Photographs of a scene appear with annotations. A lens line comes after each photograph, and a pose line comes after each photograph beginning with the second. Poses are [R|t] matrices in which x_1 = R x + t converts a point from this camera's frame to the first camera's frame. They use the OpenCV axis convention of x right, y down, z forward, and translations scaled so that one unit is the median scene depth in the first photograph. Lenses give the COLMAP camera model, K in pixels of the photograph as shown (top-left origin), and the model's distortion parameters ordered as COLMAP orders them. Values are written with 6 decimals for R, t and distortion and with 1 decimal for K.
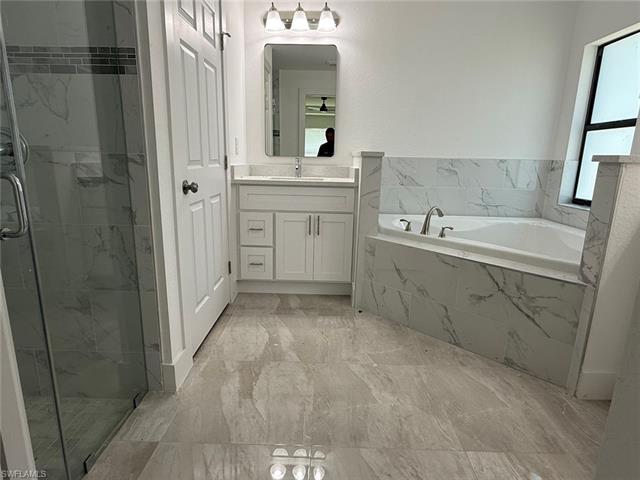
lens RADIAL K [[374.6, 0, 319.1], [0, 374.6, 240.3], [0, 0, 1]] dist [0.008615, 0.003829]
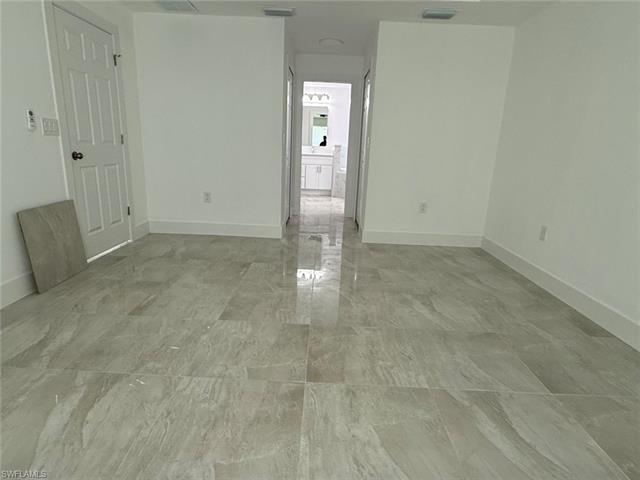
lens RADIAL K [[374.6, 0, 318.4], [0, 374.6, 242.8], [0, 0, 1]] dist [0.008615, 0.003829]
pose [[0.999756, 0.015456, 0.015812, -0.055718], [-0.016004, 0.999255, 0.035125, 0.428560], [-0.015258, -0.035369, 0.999258, -1.945240]]
